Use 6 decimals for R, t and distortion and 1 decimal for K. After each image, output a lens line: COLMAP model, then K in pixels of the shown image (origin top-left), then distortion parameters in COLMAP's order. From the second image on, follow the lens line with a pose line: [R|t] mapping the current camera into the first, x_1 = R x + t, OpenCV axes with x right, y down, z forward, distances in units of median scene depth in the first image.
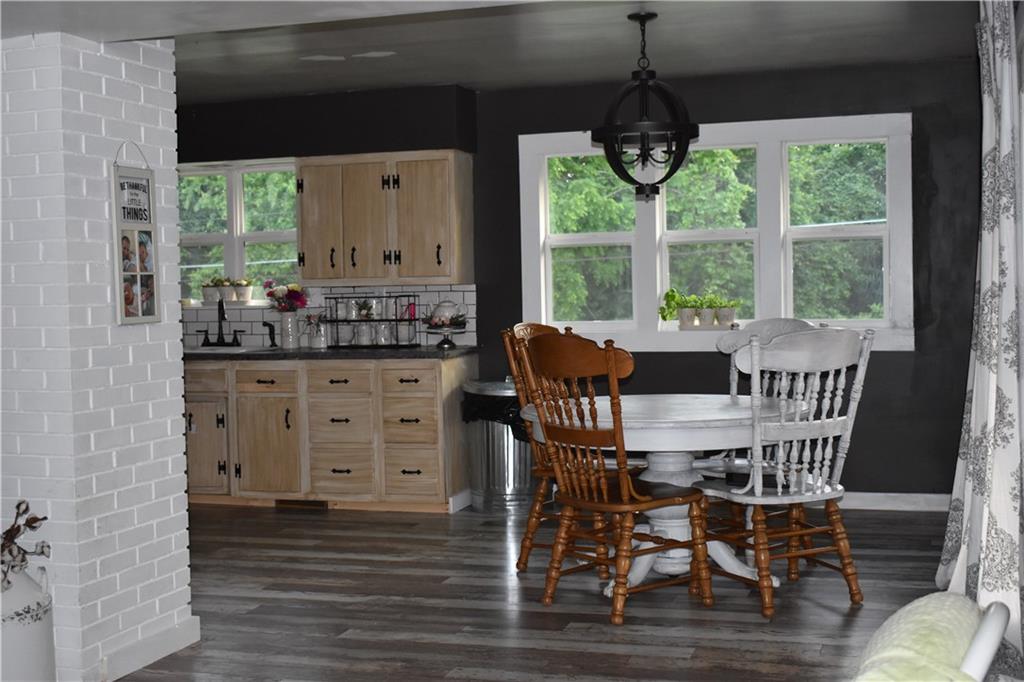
lens RADIAL K [[1328.9, 0, 506.8], [0, 1328.9, 337.4], [0, 0, 1]] dist [-0.020715, 0.000000]
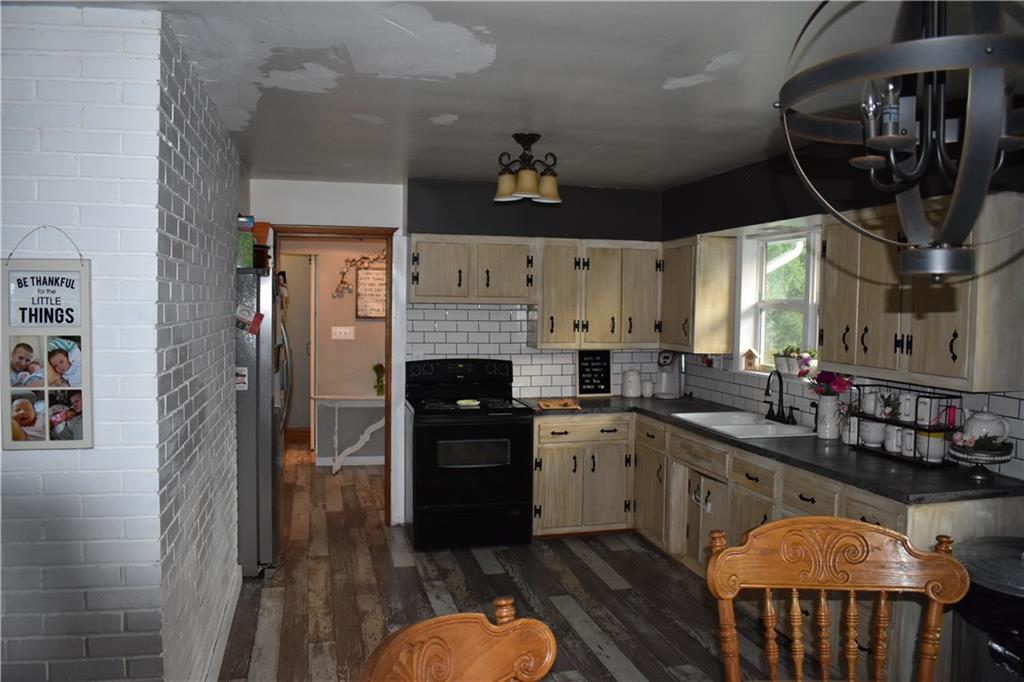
lens RADIAL K [[797.7, 0, 508.6], [0, 797.7, 340.2], [0, 0, 1]] dist [-0.093738, 0.017648]
pose [[0.530667, 0.066047, -0.845003, 0.164370], [-0.058014, 0.997452, 0.041530, -0.068720], [0.845593, 0.026984, 0.533146, 0.594530]]
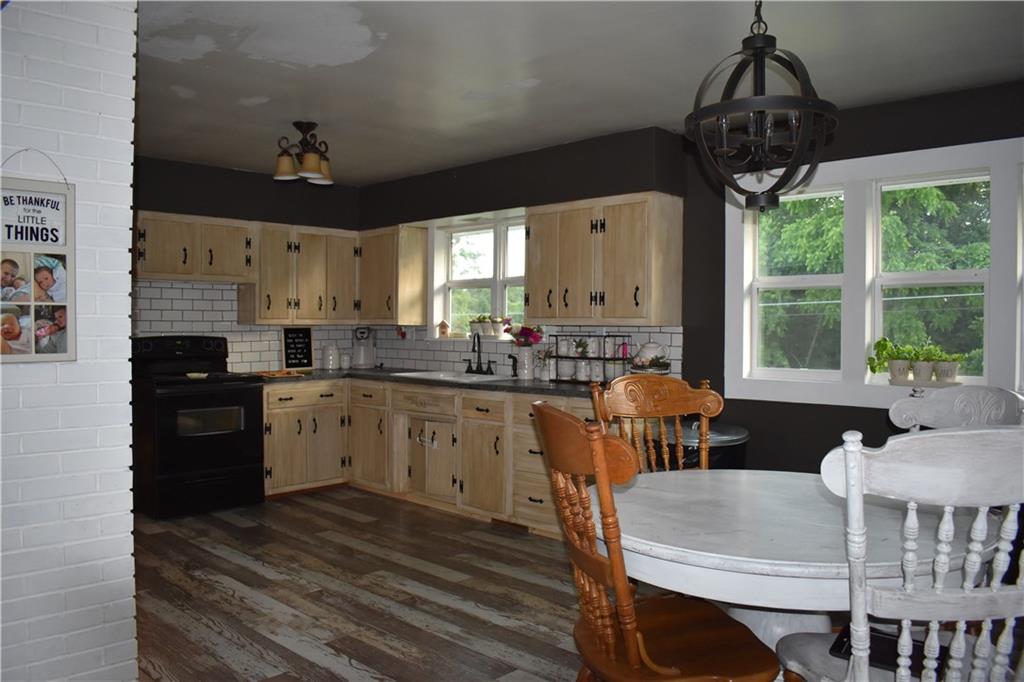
lens RADIAL K [[797.7, 0, 507.6], [0, 797.7, 339.0], [0, 0, 1]] dist [-0.093738, 0.017648]
pose [[0.896340, 0.031946, -0.442215, 0.129301], [-0.040557, 0.999127, -0.010029, -0.019806], [0.441508, 0.026924, 0.896853, 0.417127]]
